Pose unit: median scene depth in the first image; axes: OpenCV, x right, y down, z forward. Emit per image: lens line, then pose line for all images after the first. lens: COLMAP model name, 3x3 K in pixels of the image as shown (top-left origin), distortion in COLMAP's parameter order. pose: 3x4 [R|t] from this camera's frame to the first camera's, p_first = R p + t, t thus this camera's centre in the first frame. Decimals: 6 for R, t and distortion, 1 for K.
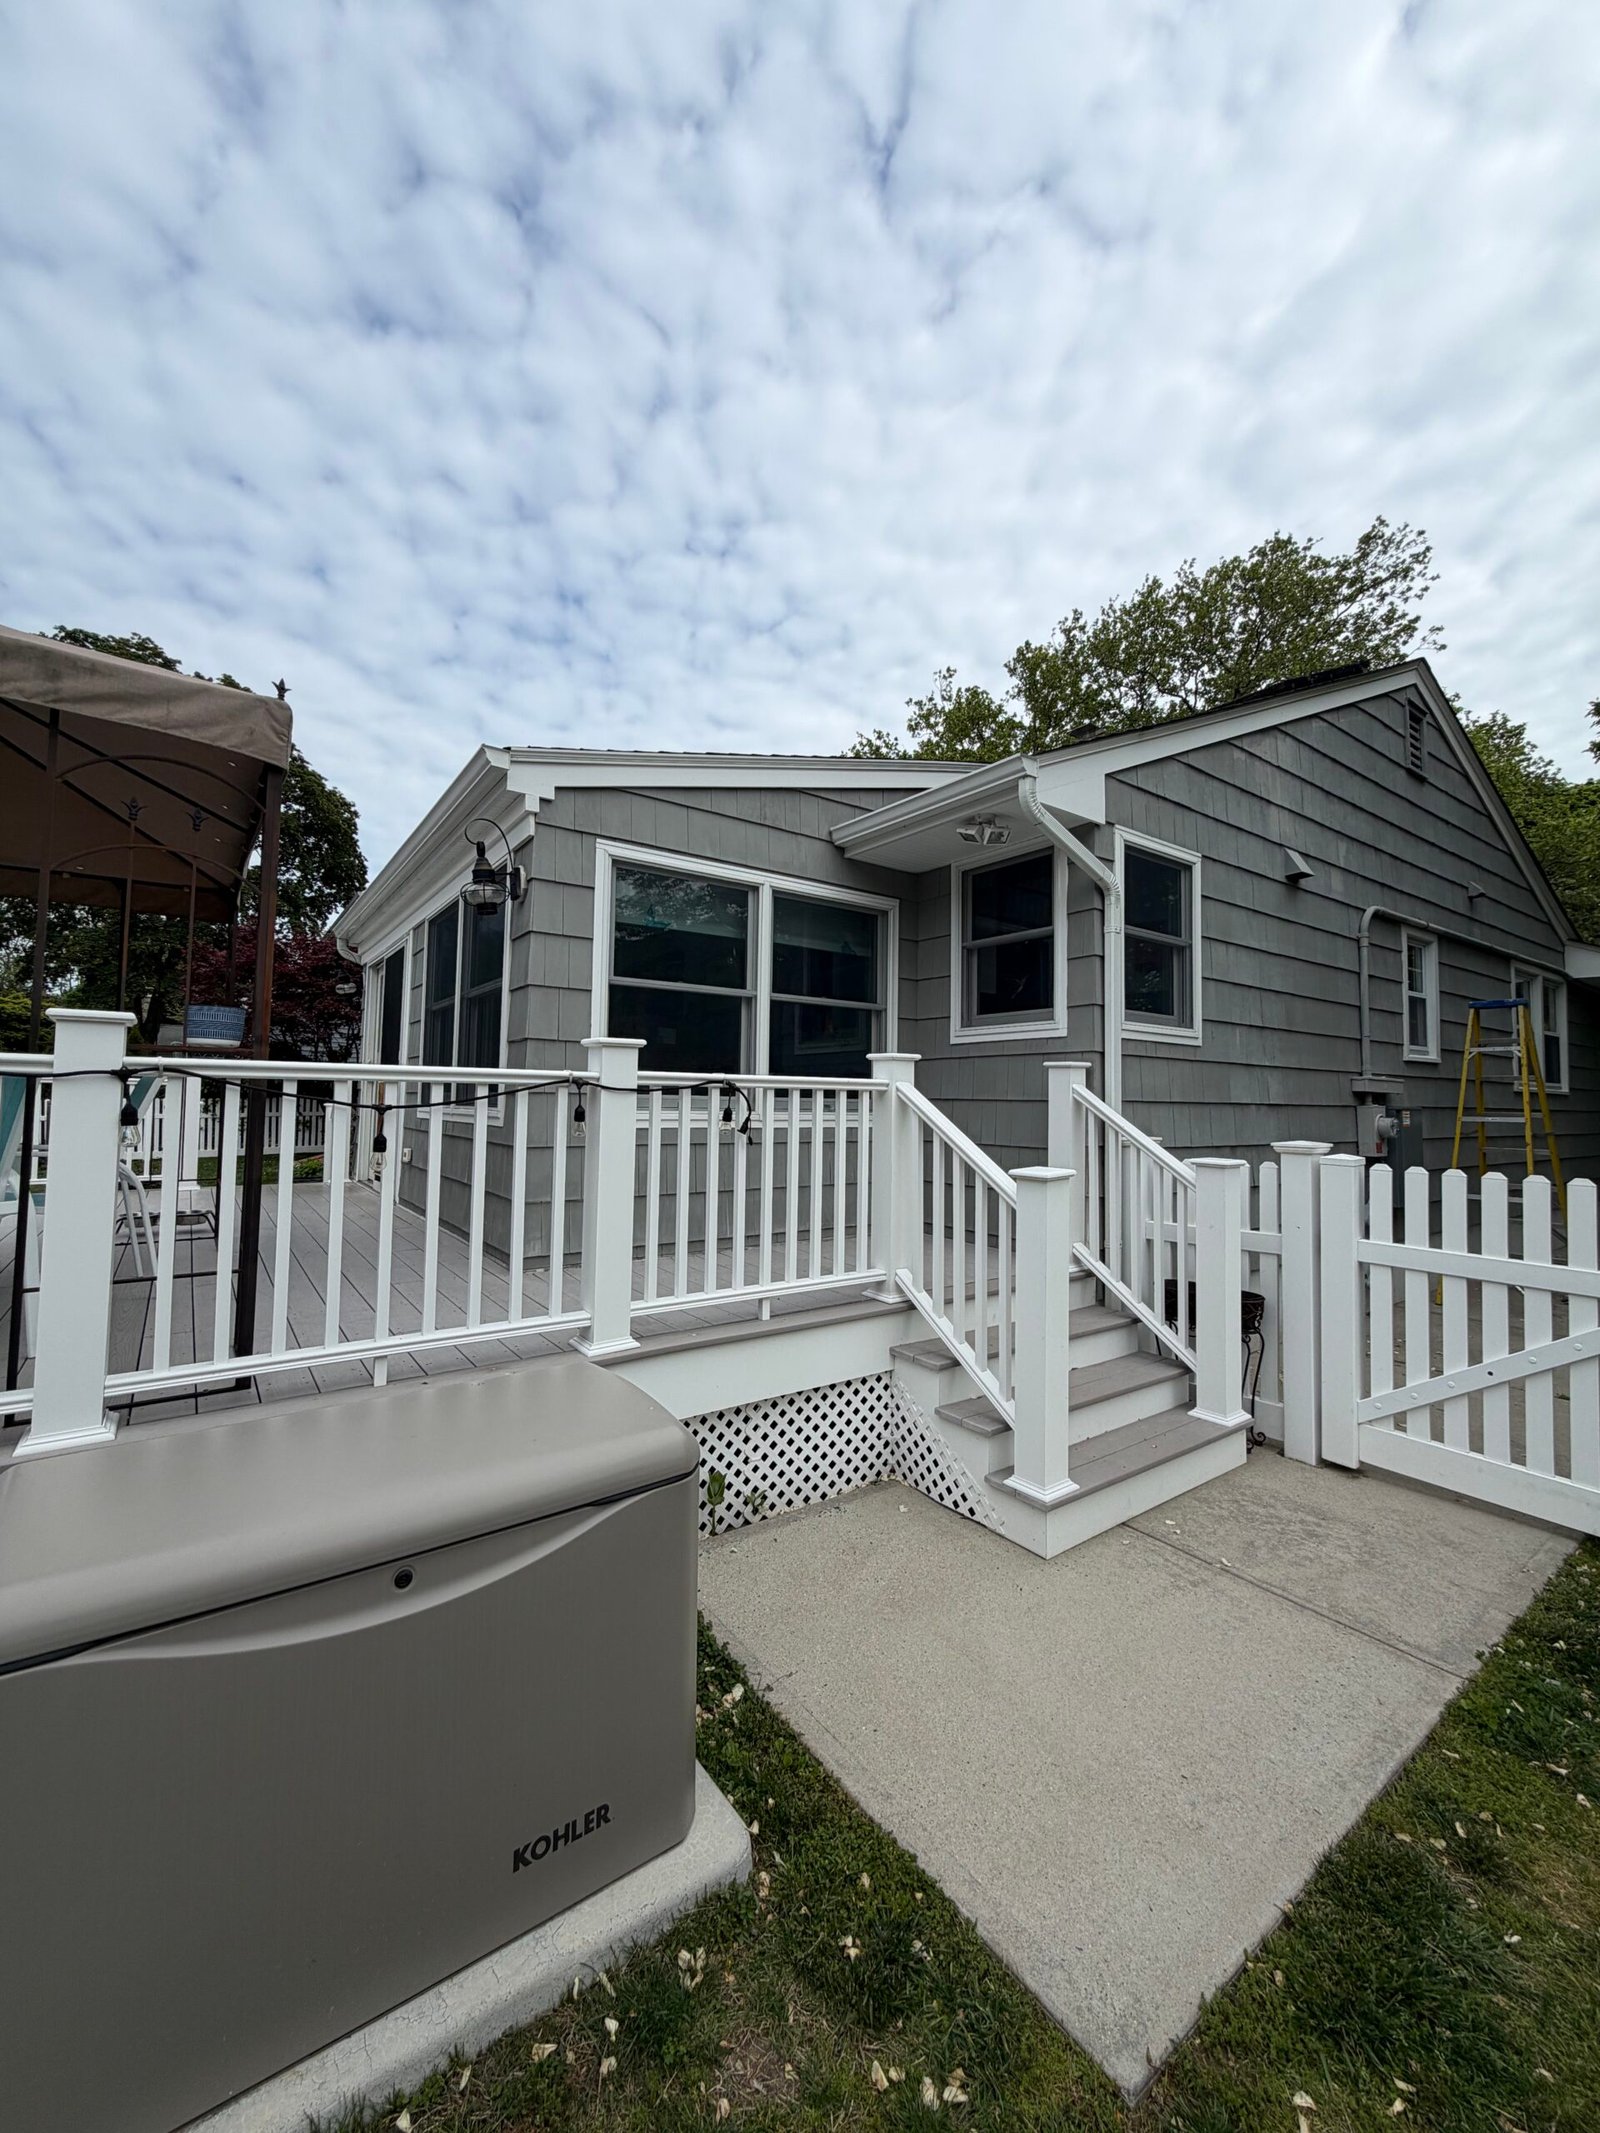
lens RADIAL K [[851.1, 0, 803.9], [0, 851.1, 1060.6], [0, 0, 1]] dist [0.009499, 0.000087]
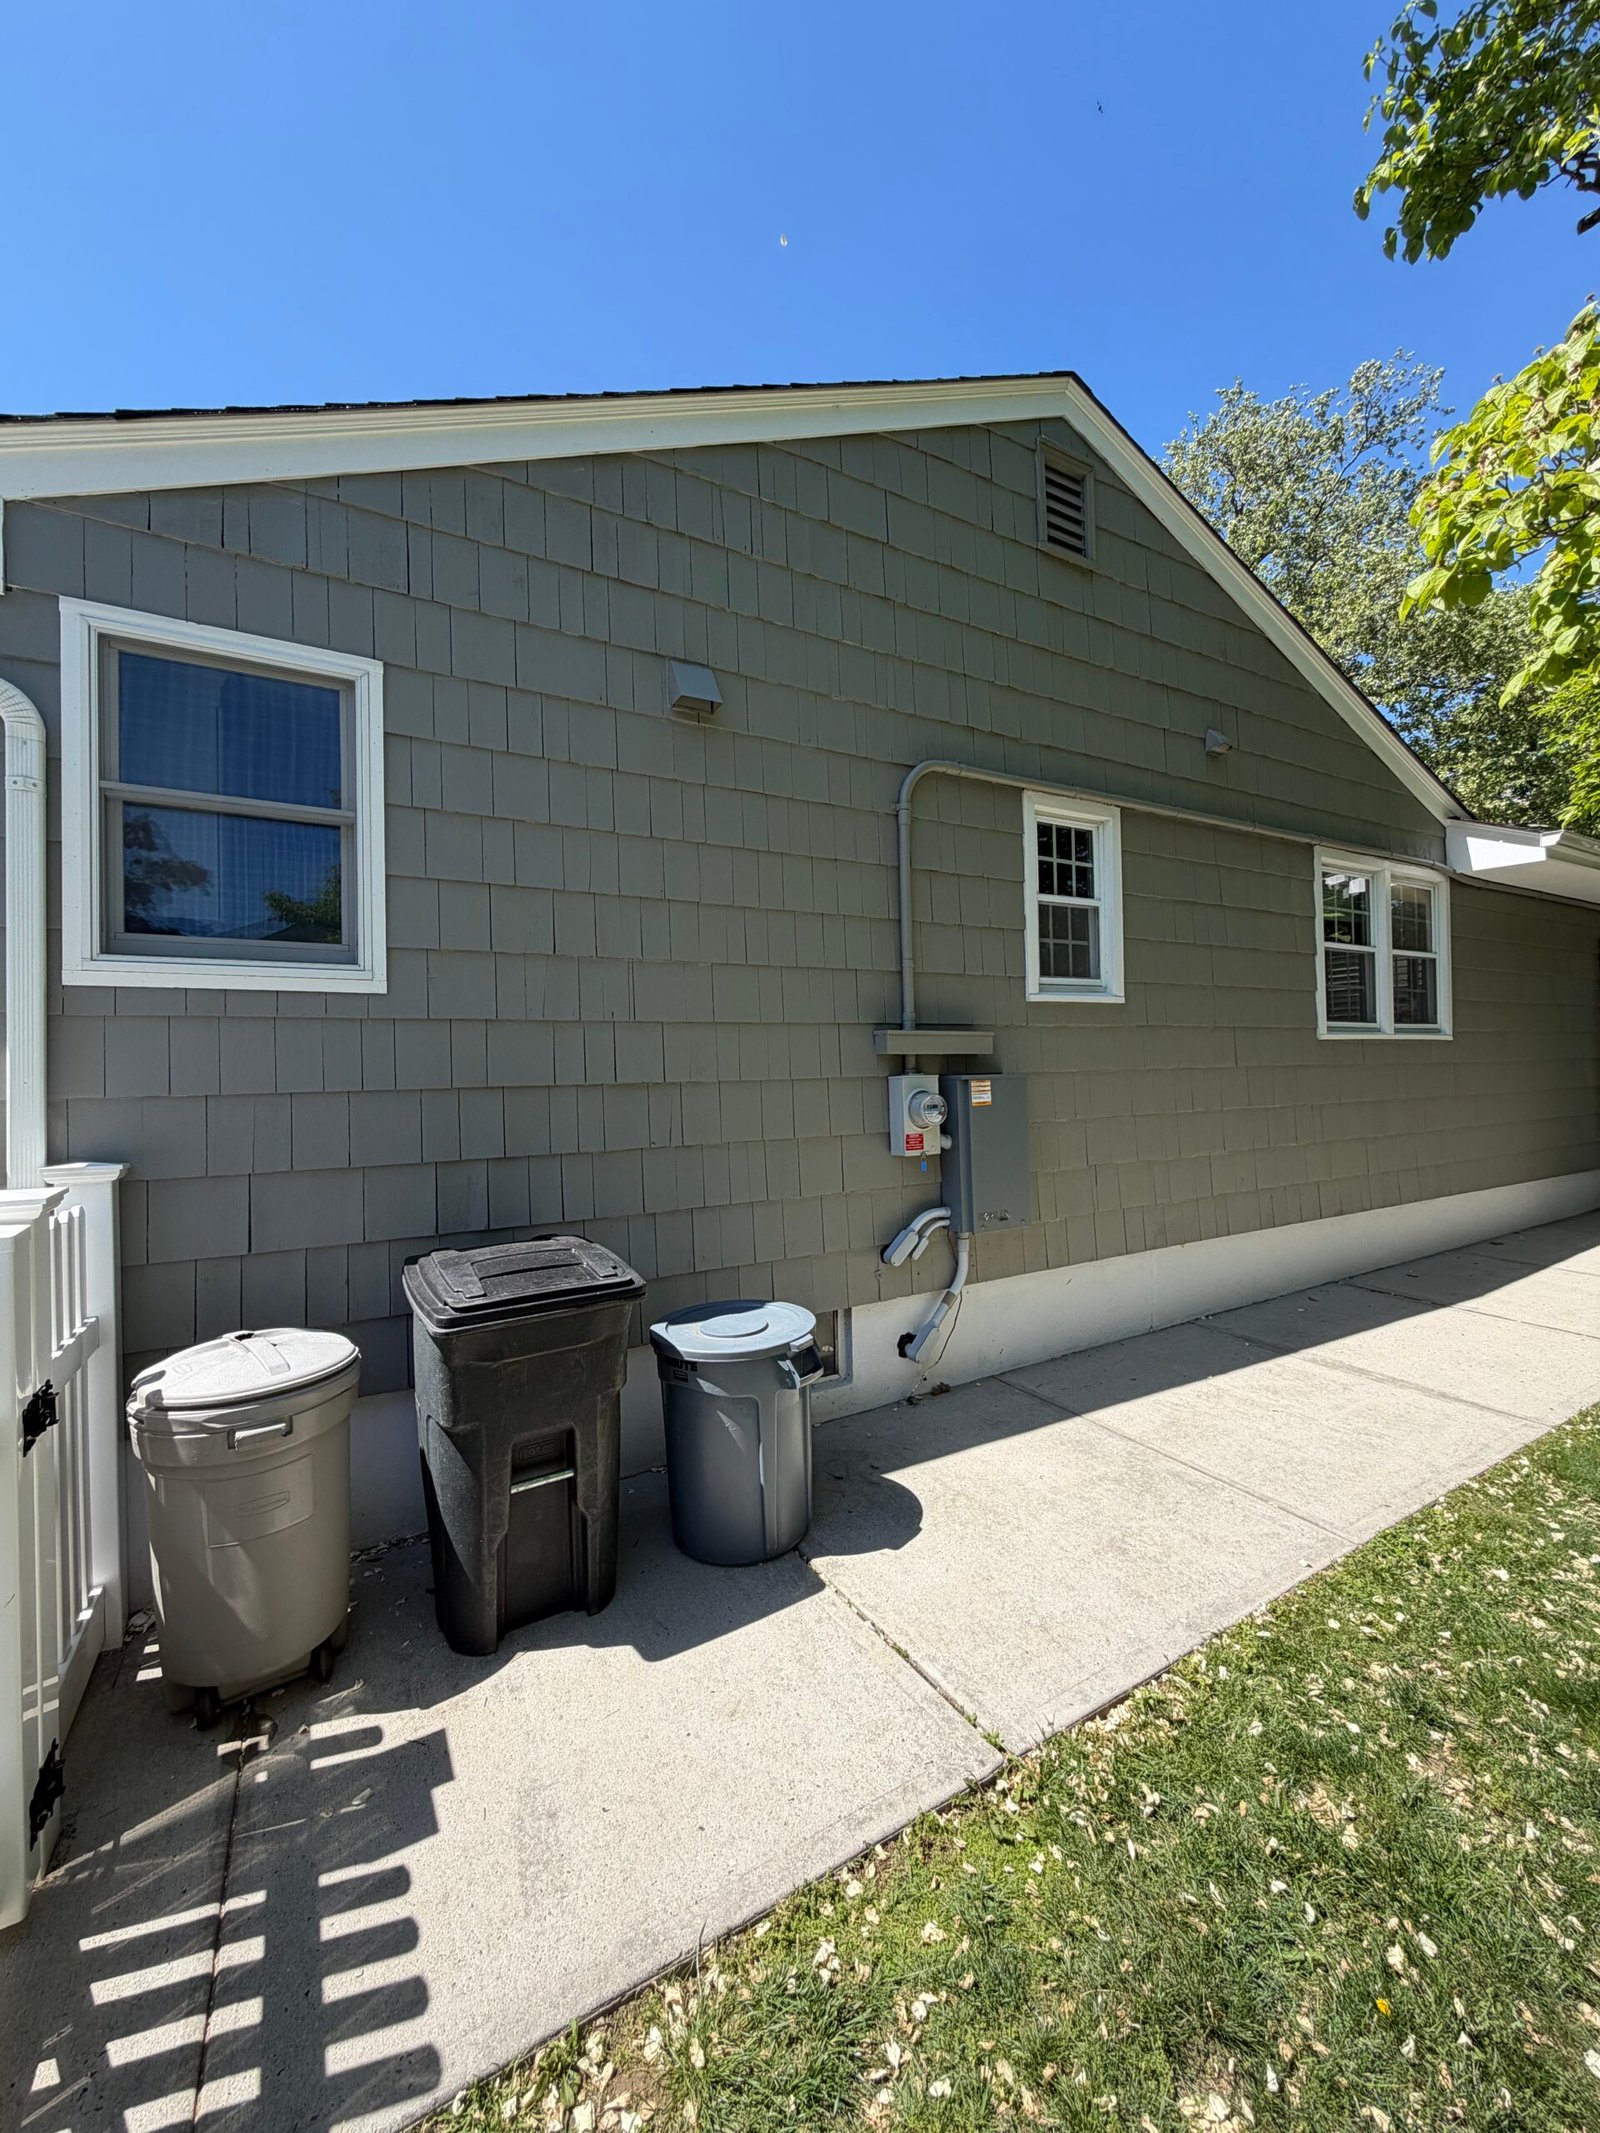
lens RADIAL K [[854.2, 0, 797.1], [0, 854.2, 1060.4], [0, 0, 1]] dist [0.001773, 0.000552]
pose [[0.993093, -0.030001, -0.113432, 1.019225], [0.035099, 0.998449, 0.043218, 0.016921], [0.111959, -0.046901, 0.992605, 0.561987]]
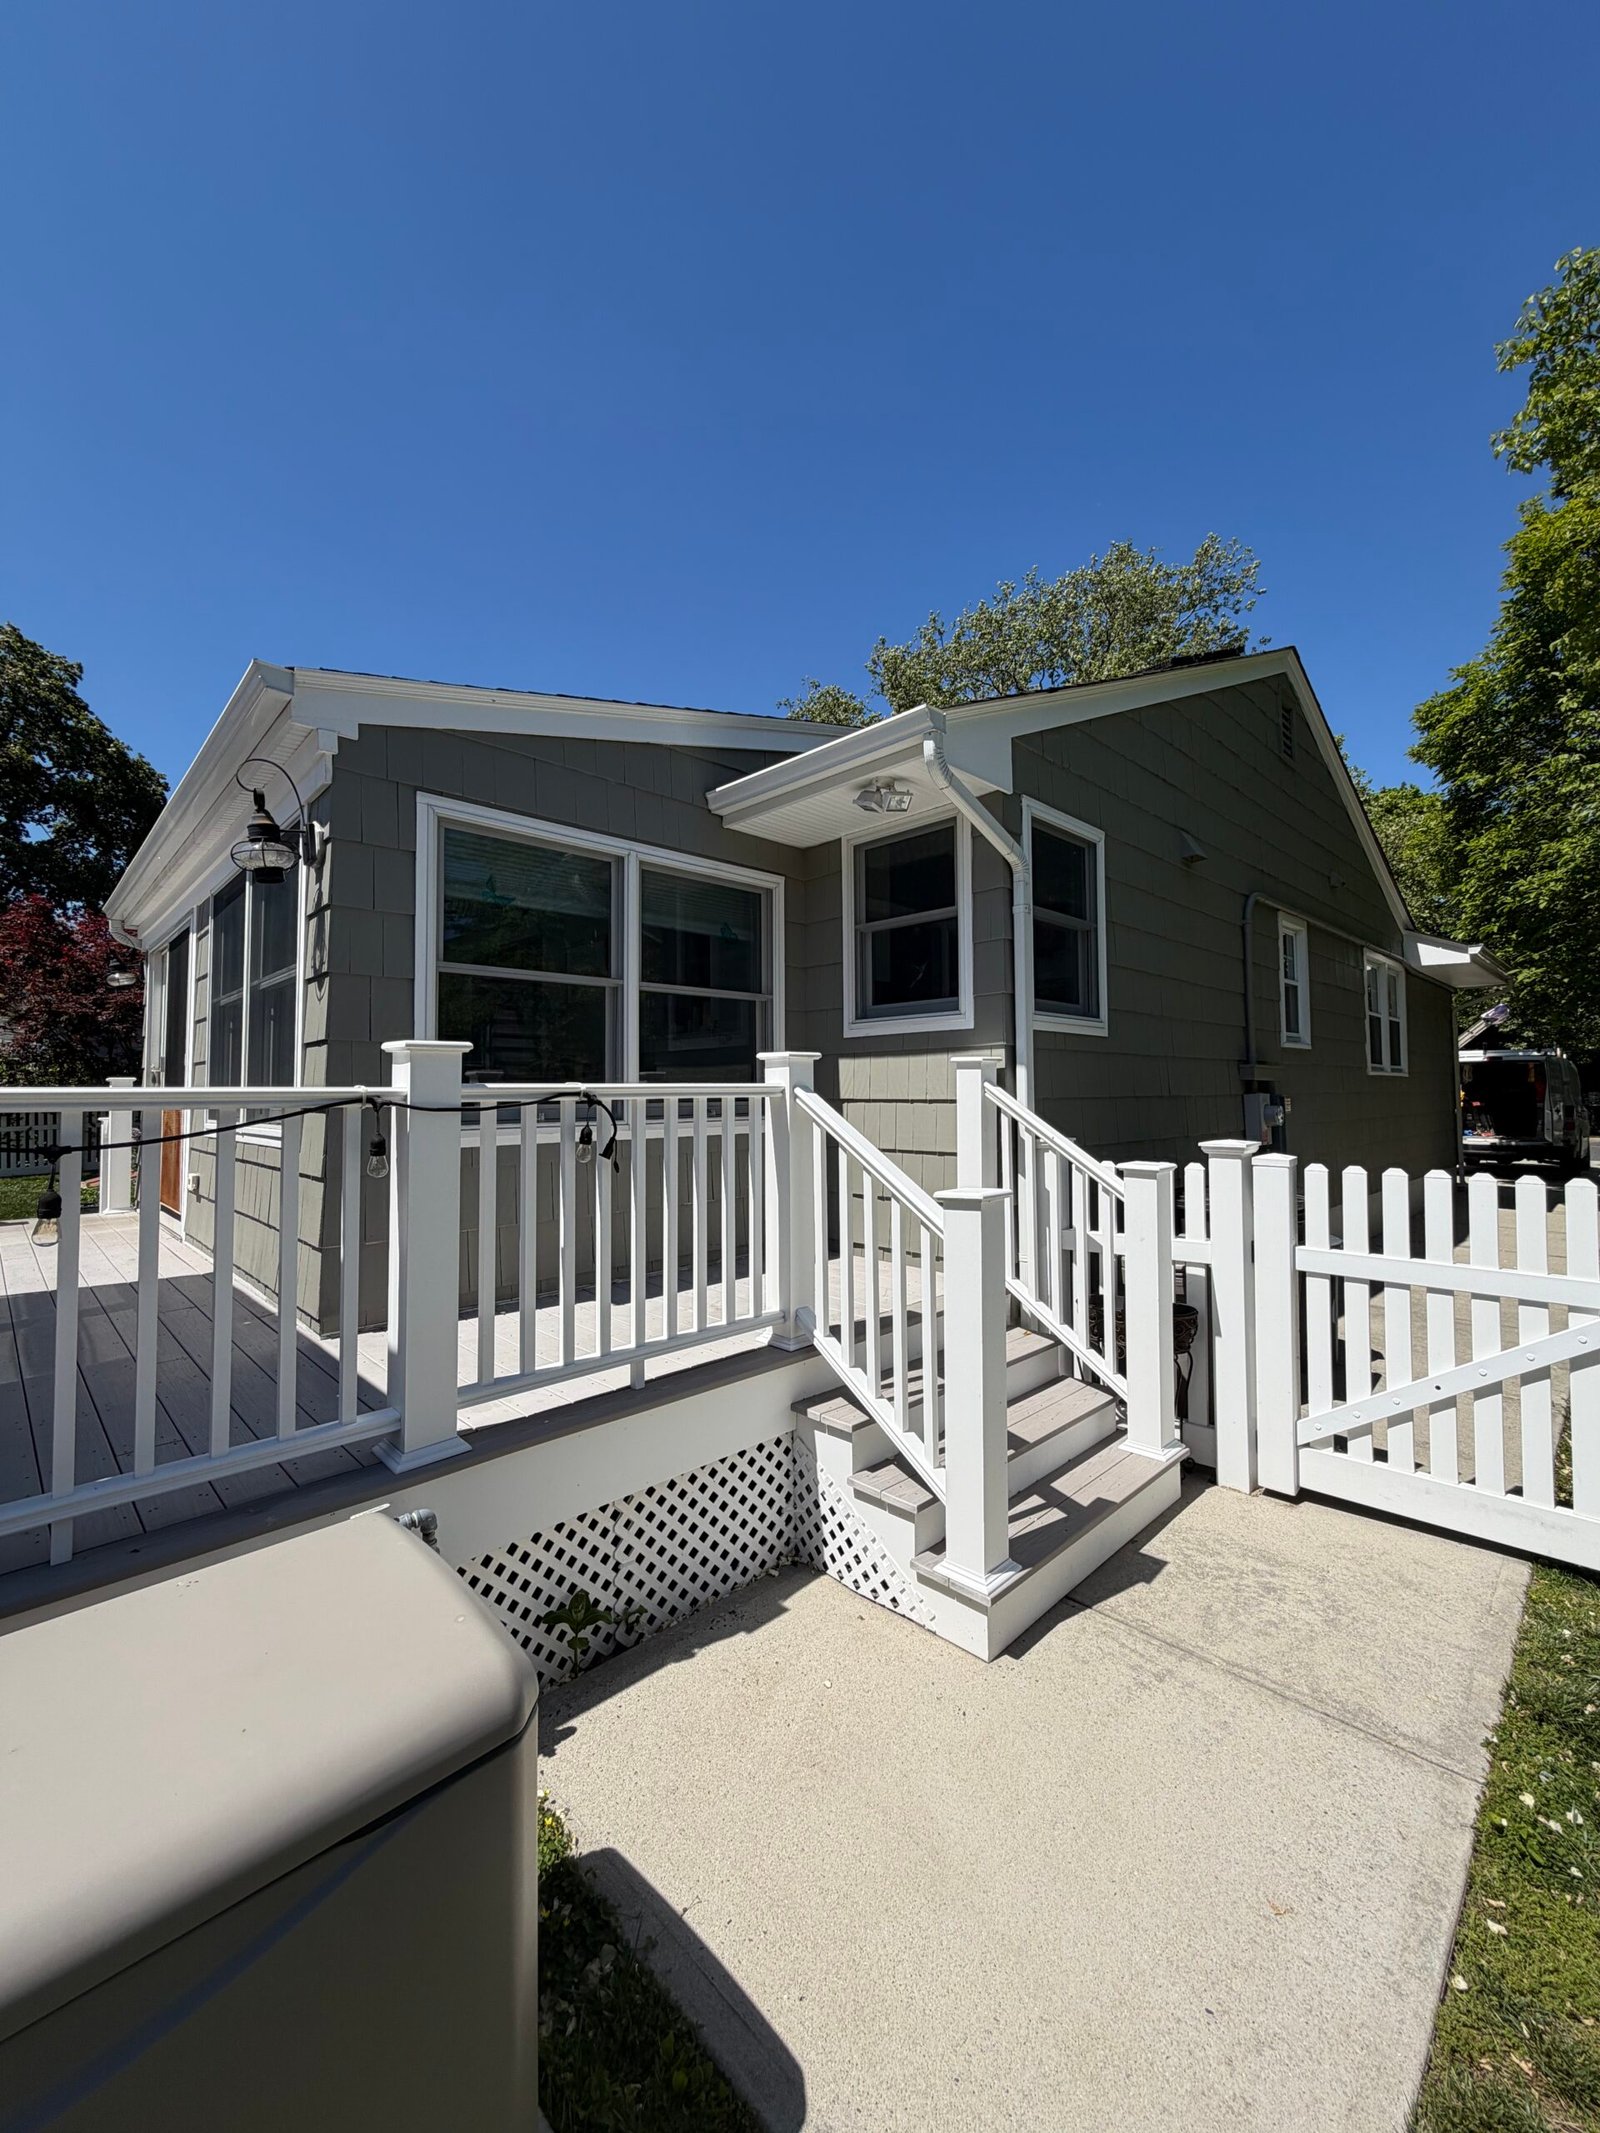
lens RADIAL K [[851.1, 0, 803.9], [0, 851.1, 1060.6], [0, 0, 1]] dist [0.009499, 0.000087]
pose [[0.988792, -0.017462, 0.148273, -0.004407], [0.015898, 0.999805, 0.011726, -0.009603], [-0.148449, -0.009238, 0.988877, 0.155133]]
